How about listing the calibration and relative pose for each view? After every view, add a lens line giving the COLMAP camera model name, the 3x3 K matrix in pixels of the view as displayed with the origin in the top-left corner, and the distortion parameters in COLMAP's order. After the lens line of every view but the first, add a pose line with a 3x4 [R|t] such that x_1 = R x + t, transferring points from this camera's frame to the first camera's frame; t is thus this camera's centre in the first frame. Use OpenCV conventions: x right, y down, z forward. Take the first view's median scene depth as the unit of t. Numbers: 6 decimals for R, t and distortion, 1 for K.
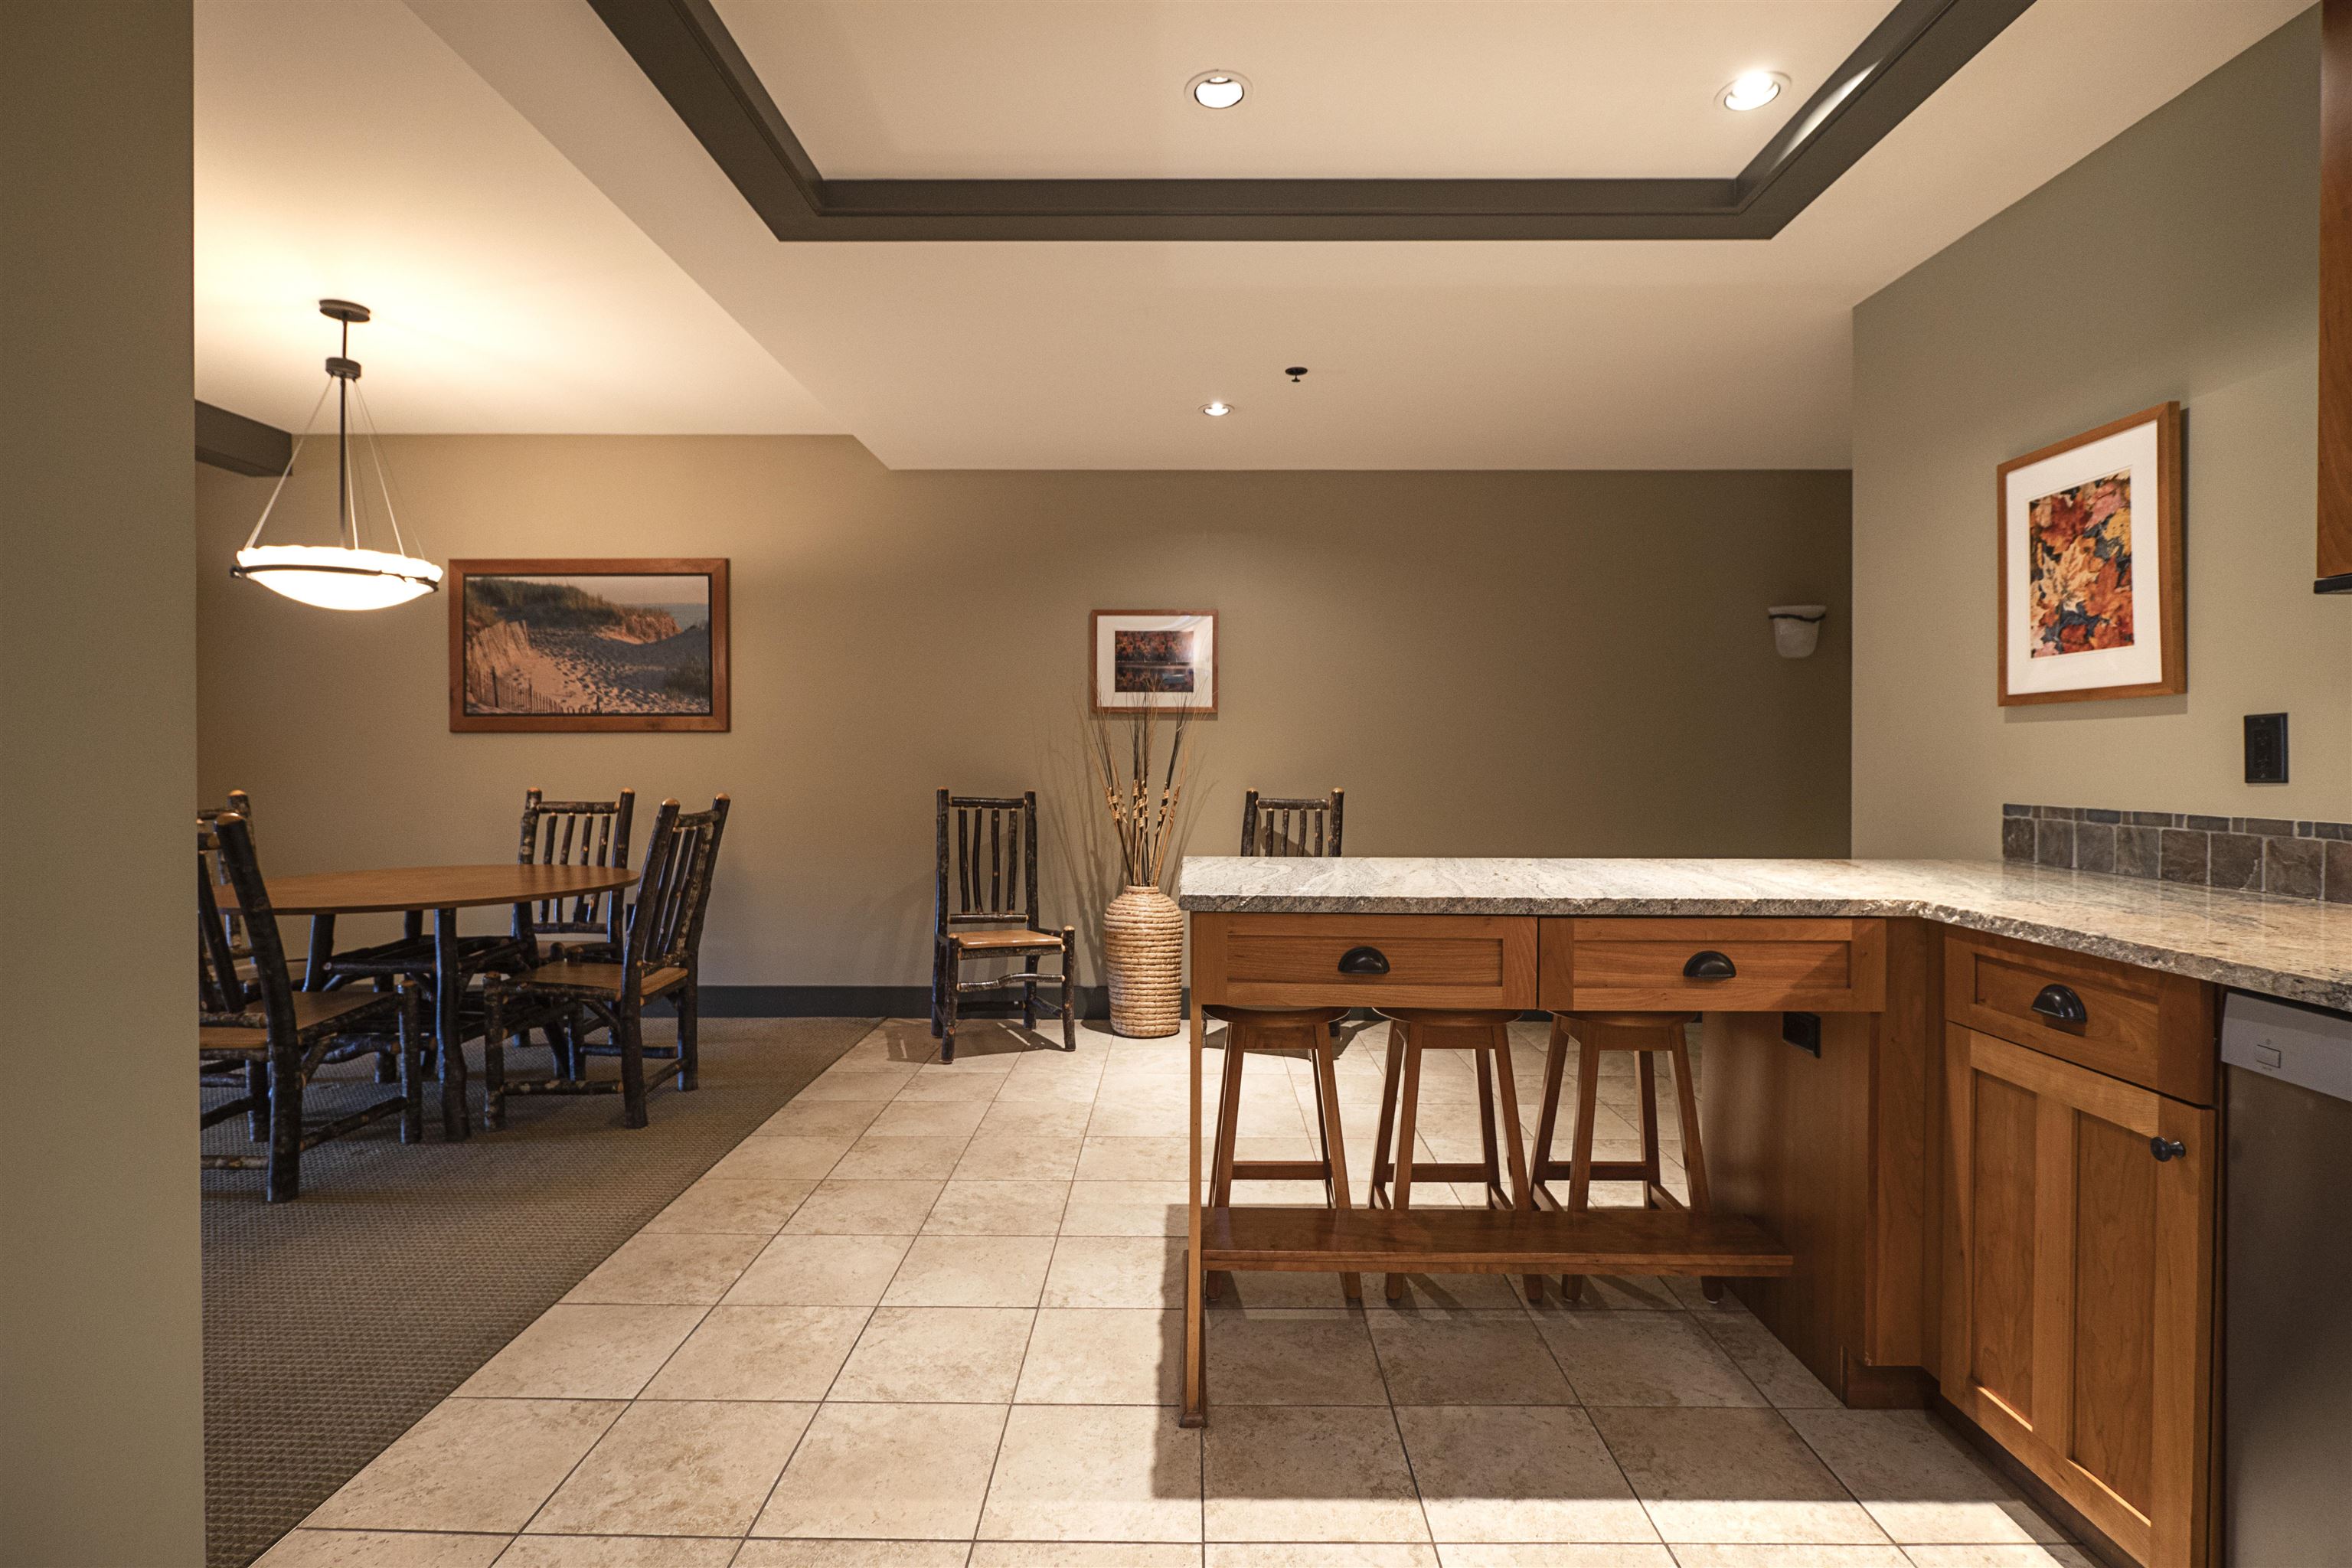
lens RADIAL K [[1029.7, 0, 1178.4], [0, 1029.7, 741.1], [0, 0, 1]] dist [-0.001841, -0.000484]
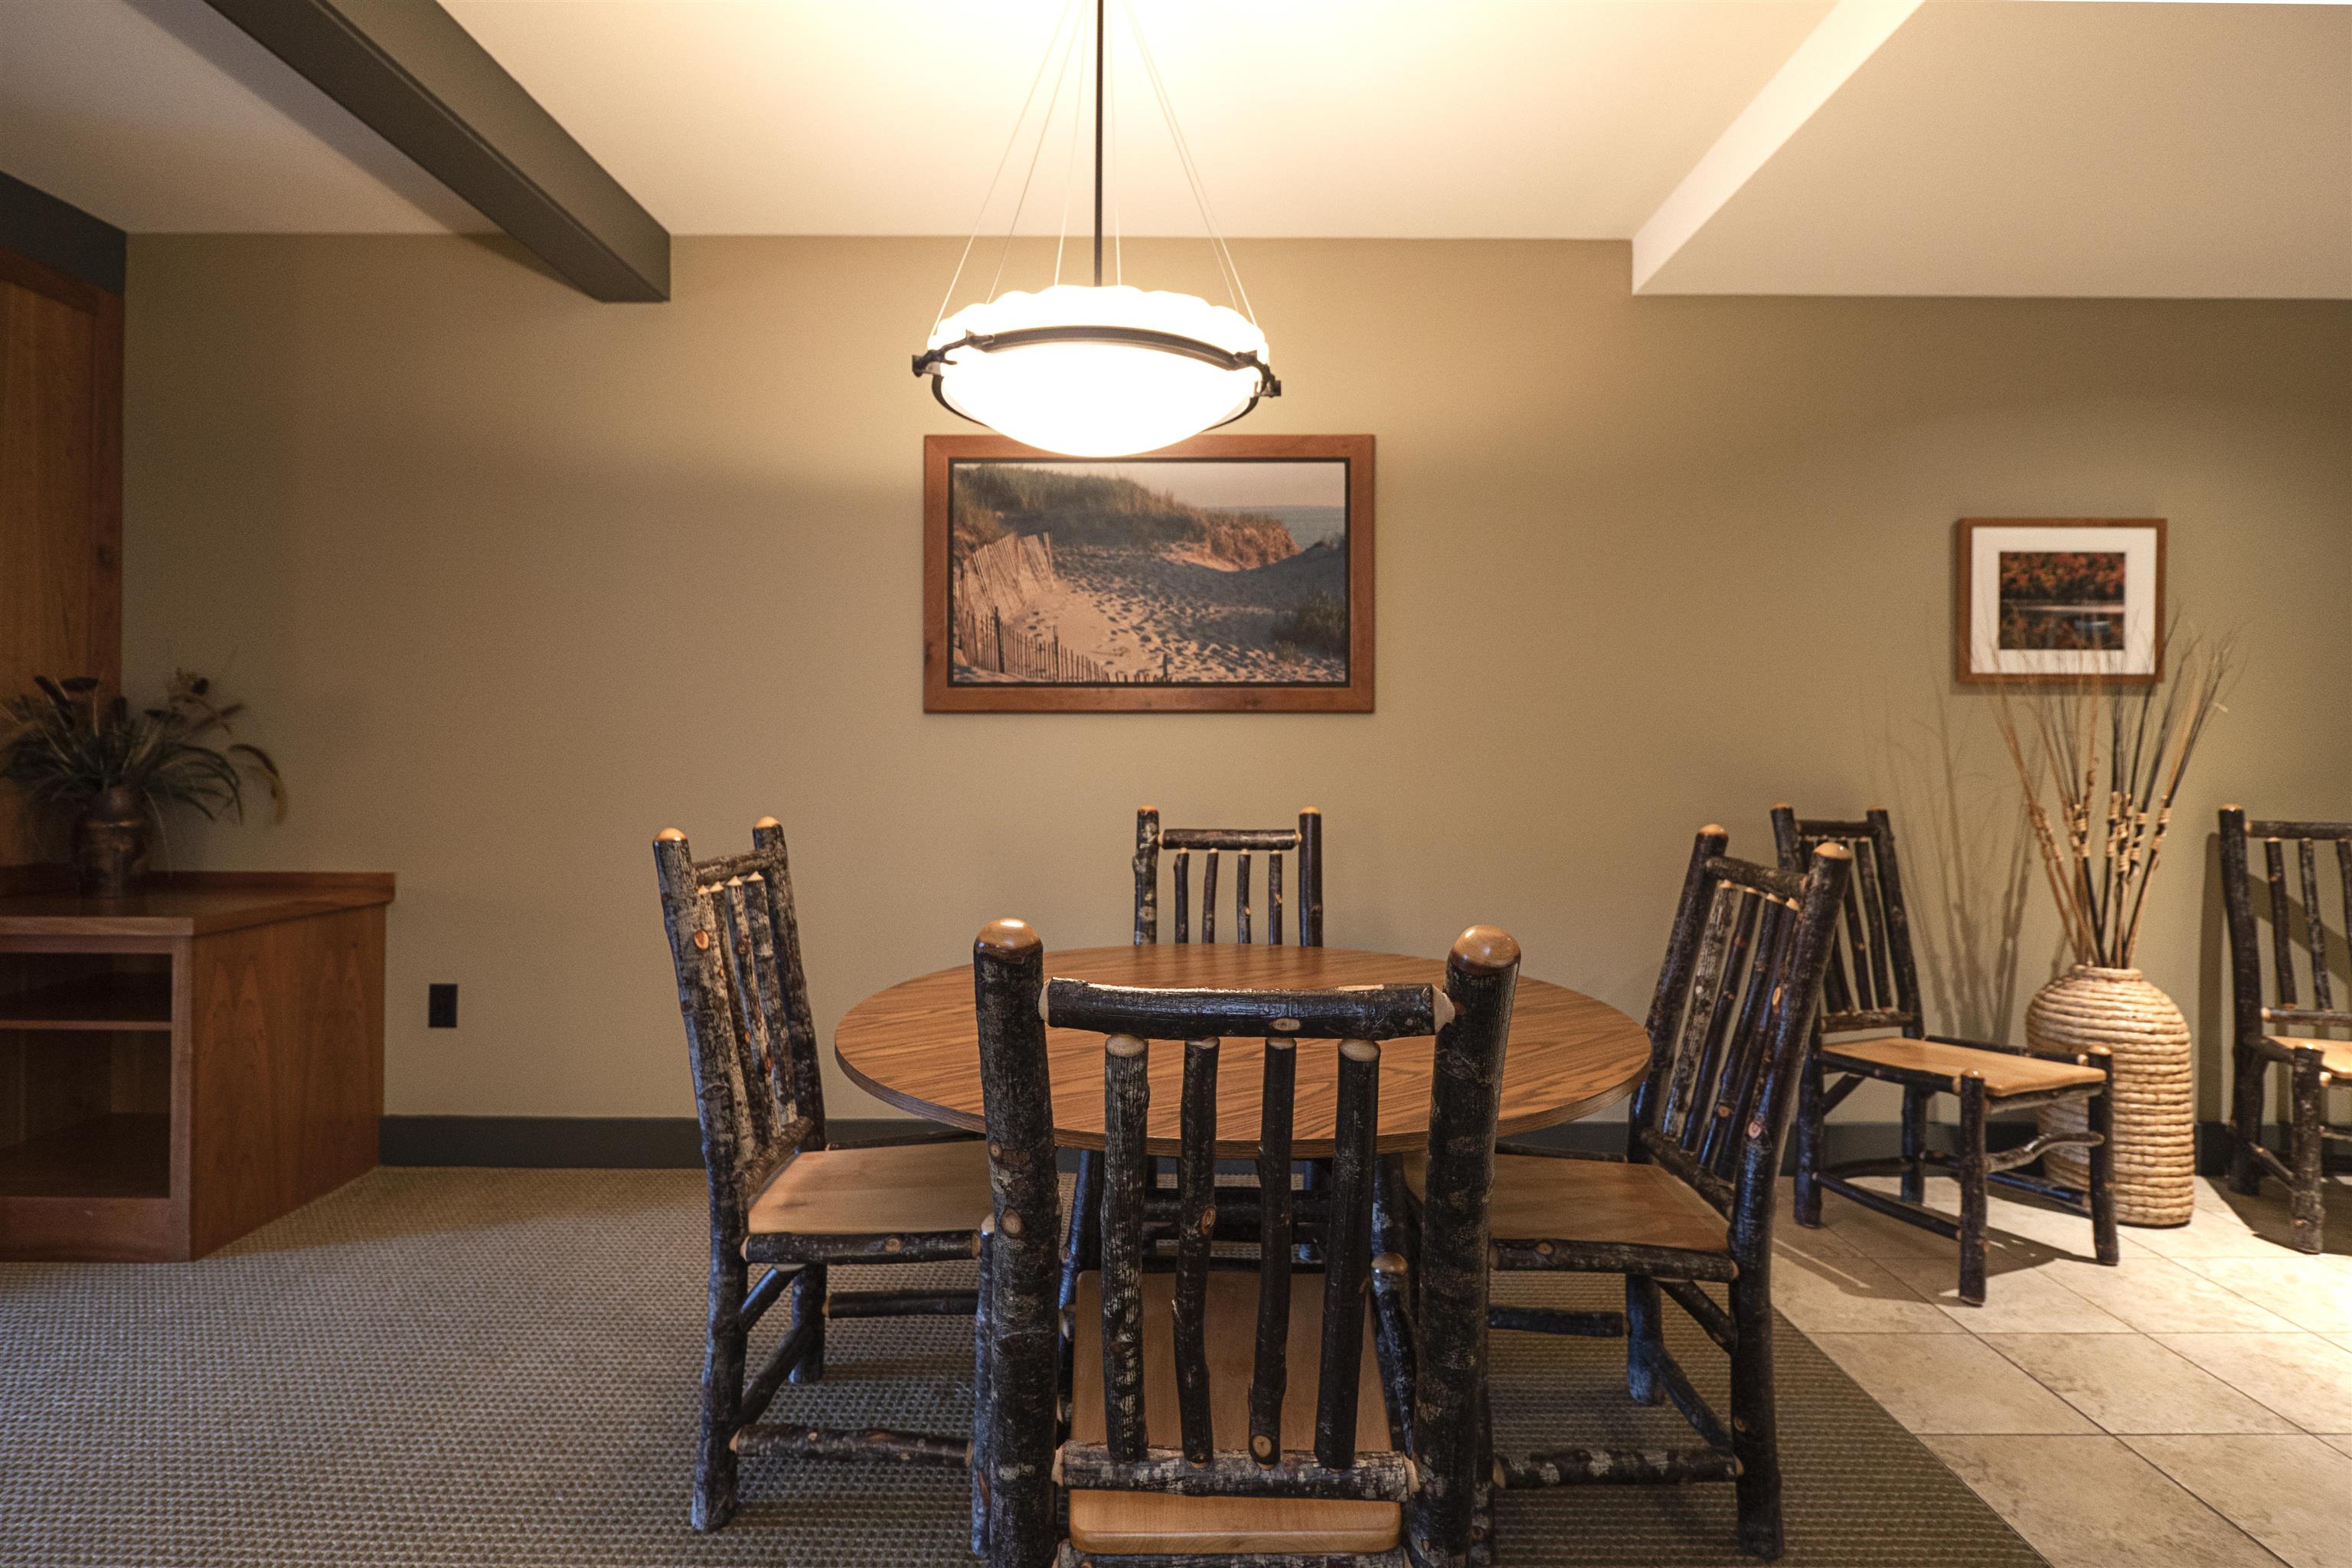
lens RADIAL K [[1063.1, 0, 1175.9], [0, 1063.1, 708.4], [0, 0, 1]] dist [0.000309, -0.005932]
pose [[0.999994, 0.001087, 0.003218, -0.559954], [-0.001010, 0.999719, -0.023673, 0.003859], [-0.003243, 0.023670, 0.999715, 0.358939]]
